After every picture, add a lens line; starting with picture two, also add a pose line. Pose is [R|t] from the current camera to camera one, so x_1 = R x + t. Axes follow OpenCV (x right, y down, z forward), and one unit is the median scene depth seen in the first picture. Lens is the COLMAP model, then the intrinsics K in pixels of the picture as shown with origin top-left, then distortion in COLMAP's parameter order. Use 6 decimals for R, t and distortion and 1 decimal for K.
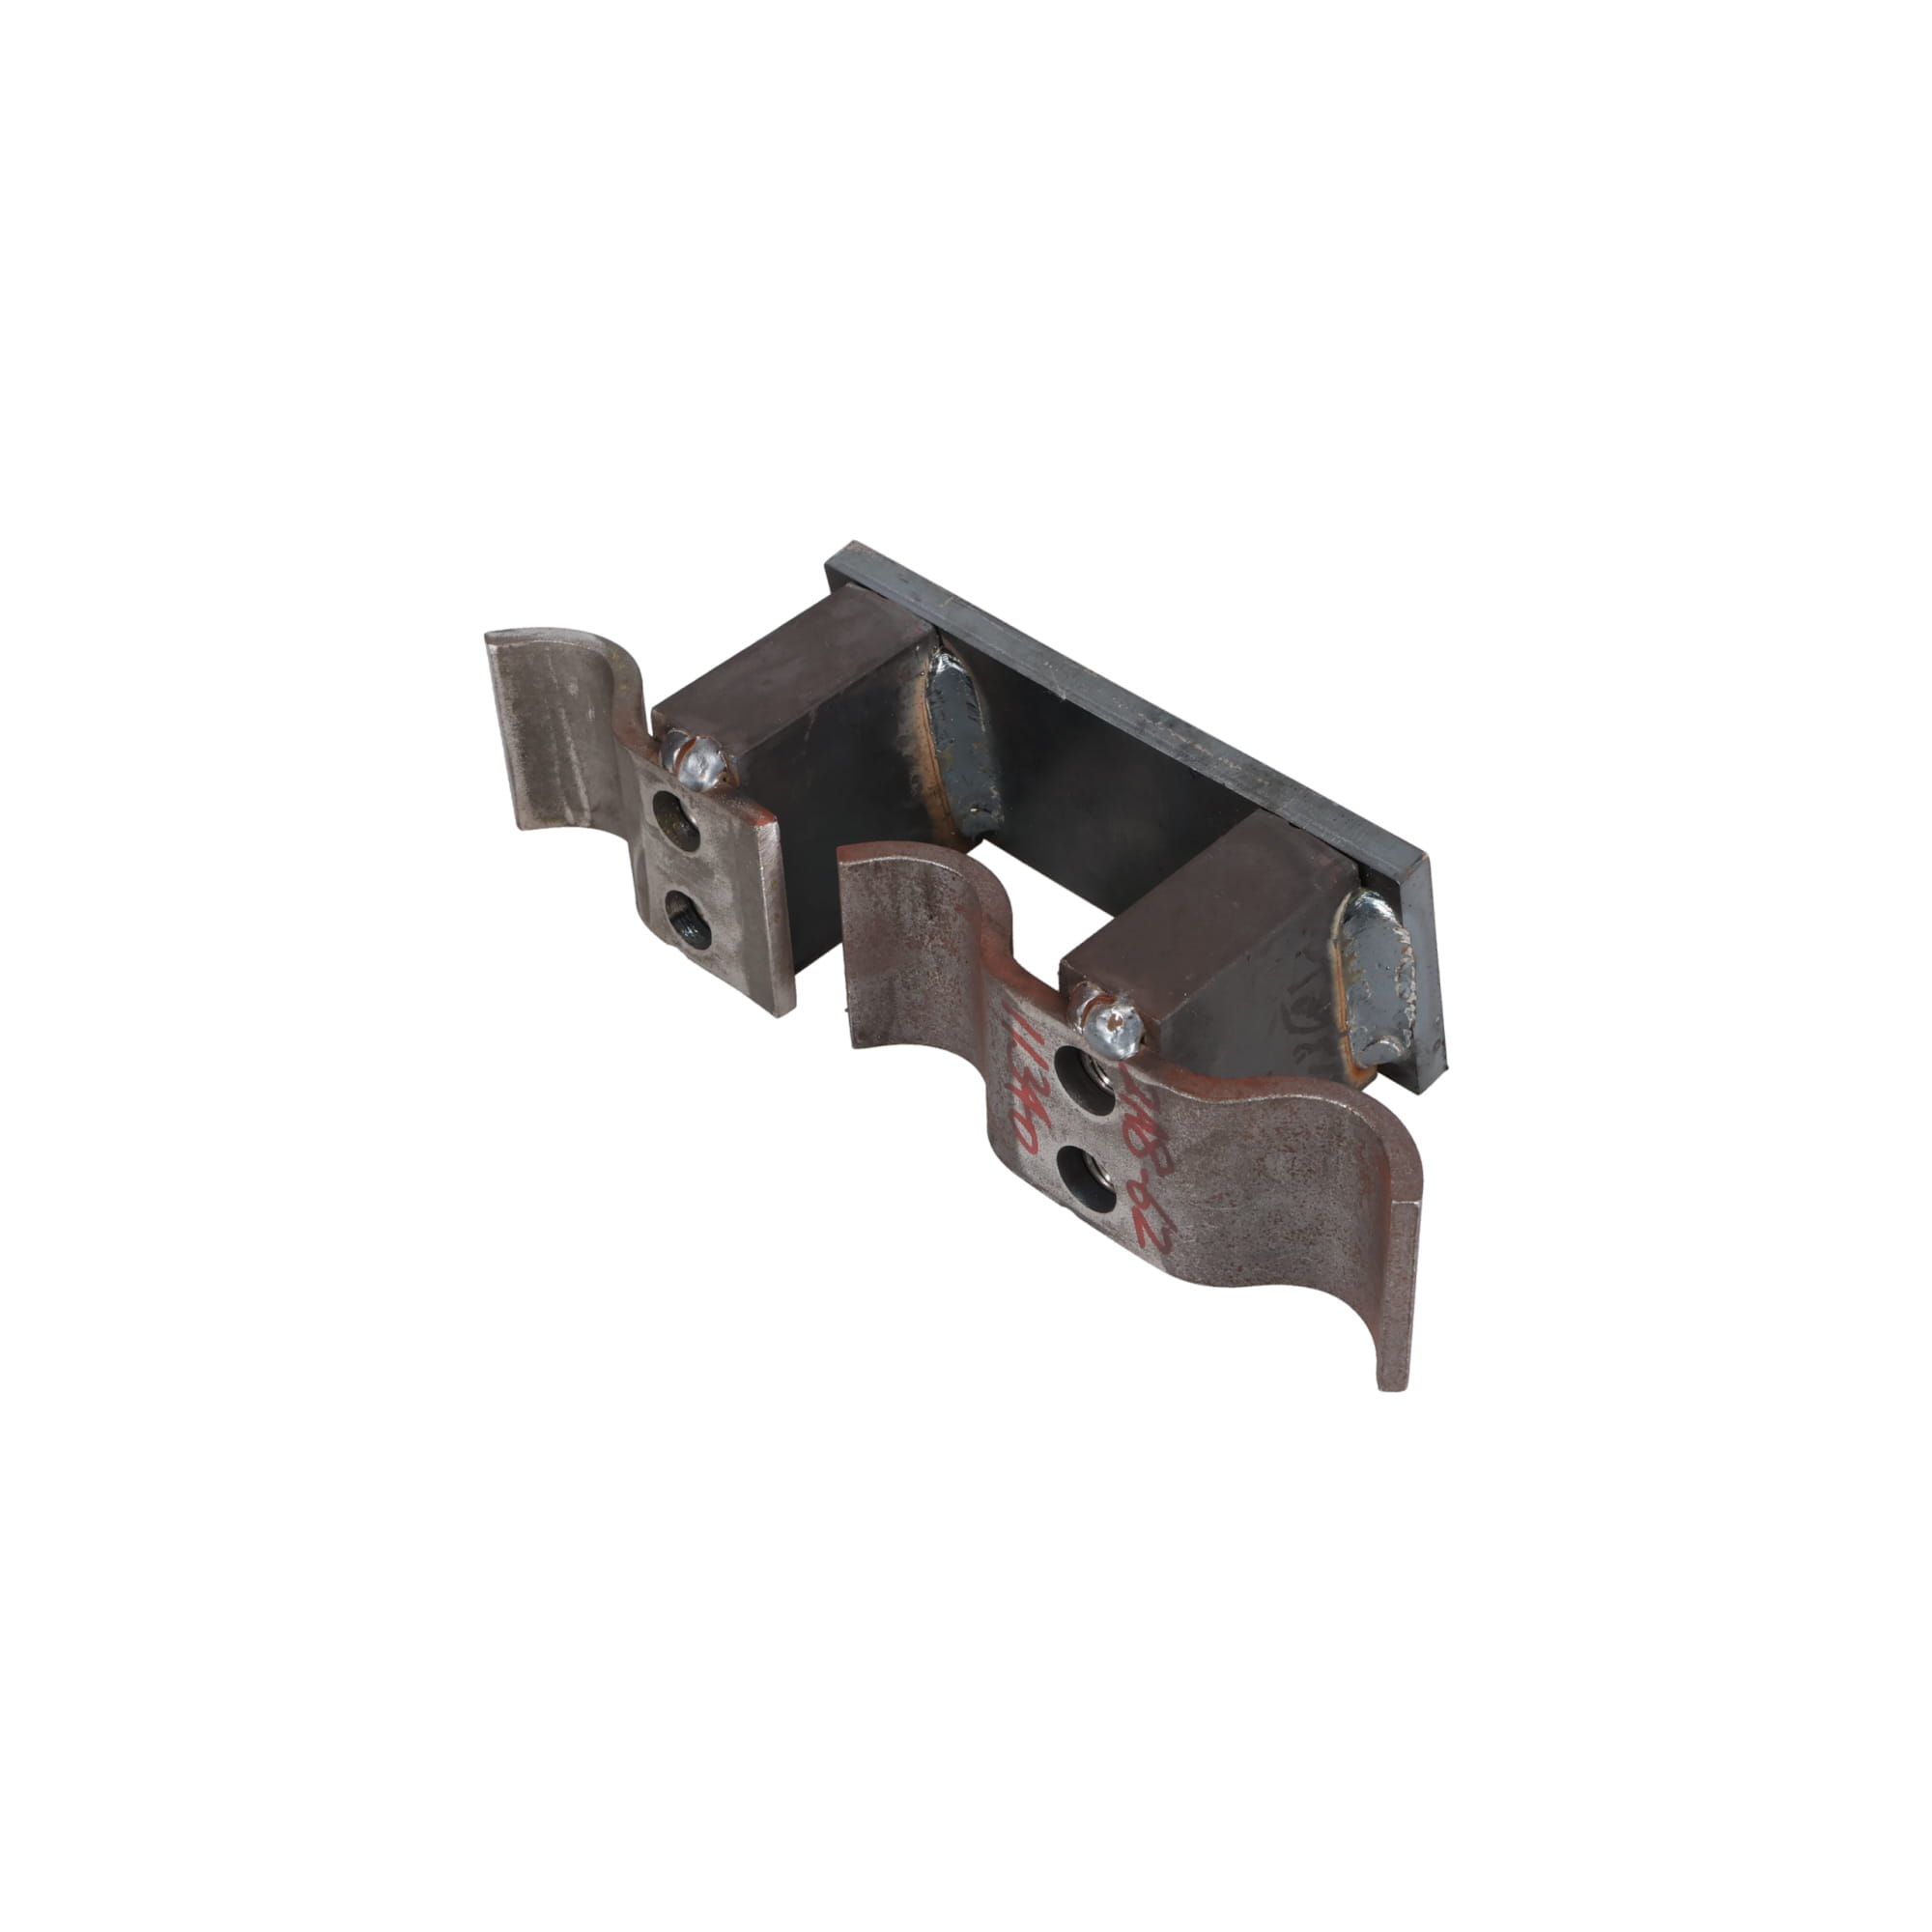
lens RADIAL K [[3620.1, 0, 966.0], [0, 3620.1, 966.0], [0, 0, 1]] dist [0.022141, 0.031761]
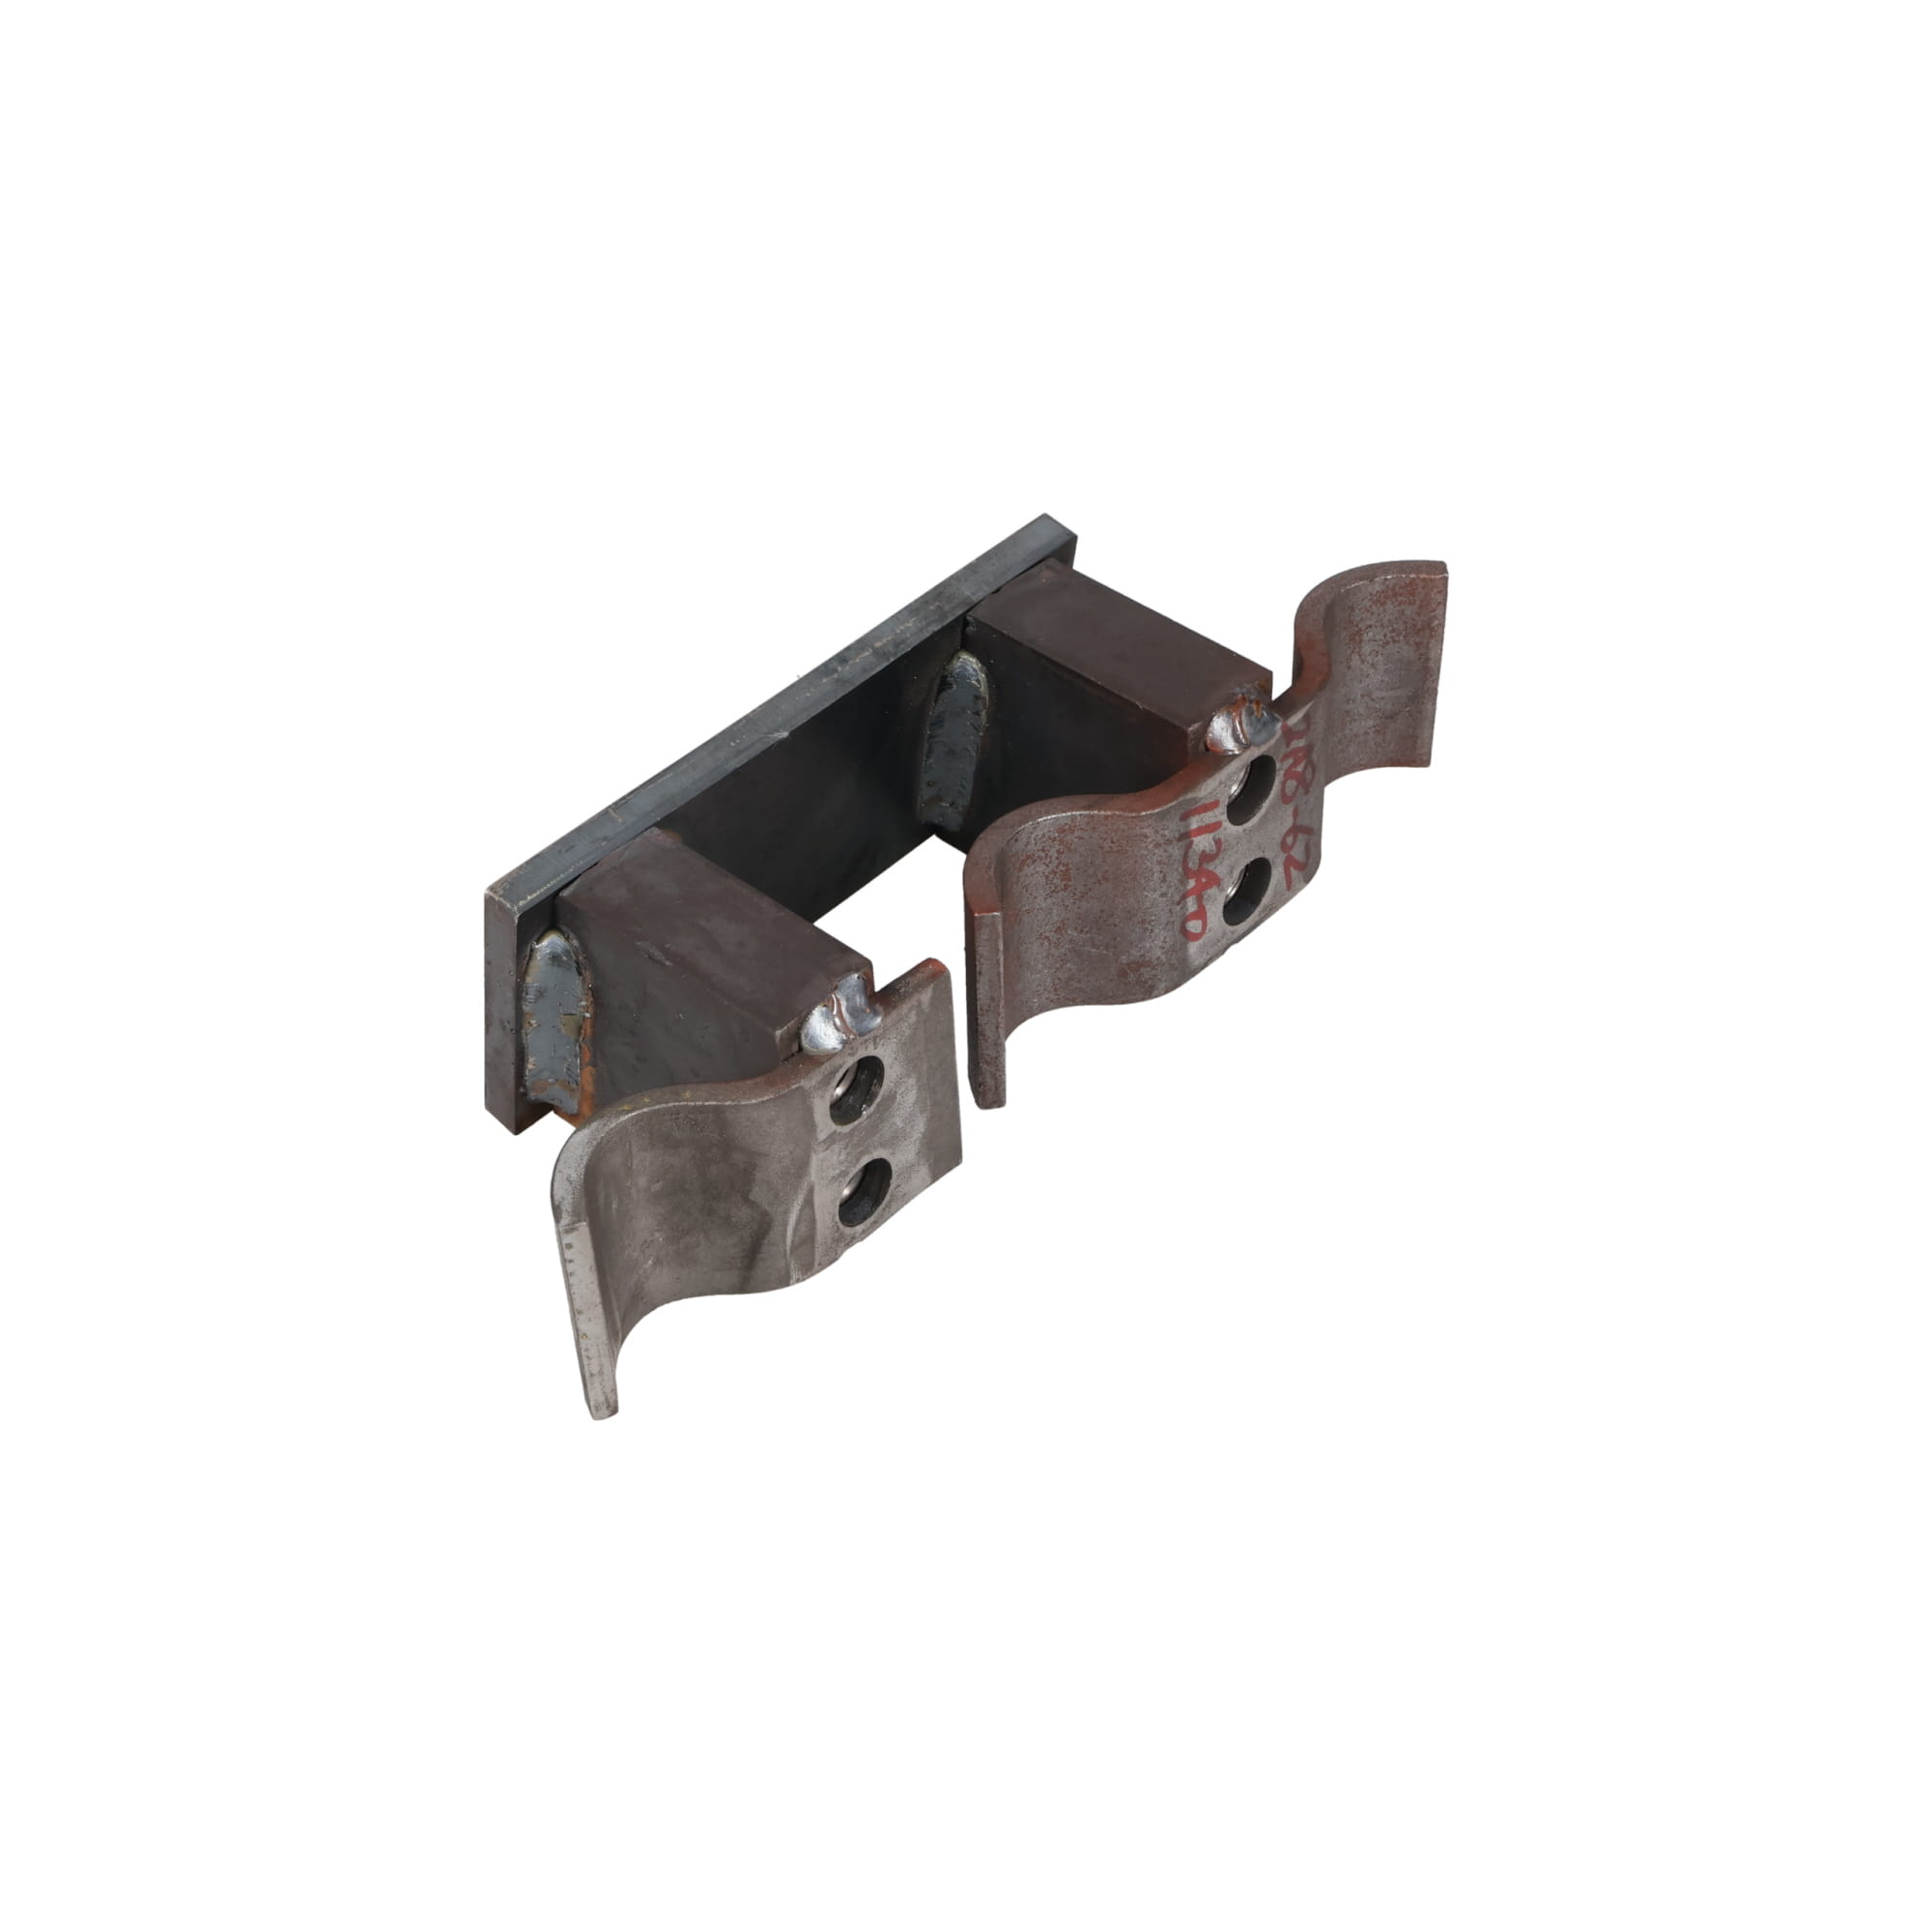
lens RADIAL K [[3620.1, 0, 966.0], [0, 3620.1, 966.0], [0, 0, 1]] dist [0.022141, 0.031761]
pose [[-0.022433, -0.648391, 0.760977, -0.737134], [0.696302, 0.536065, 0.477281, -0.461948], [-0.717398, 0.540576, 0.439451, 0.574716]]
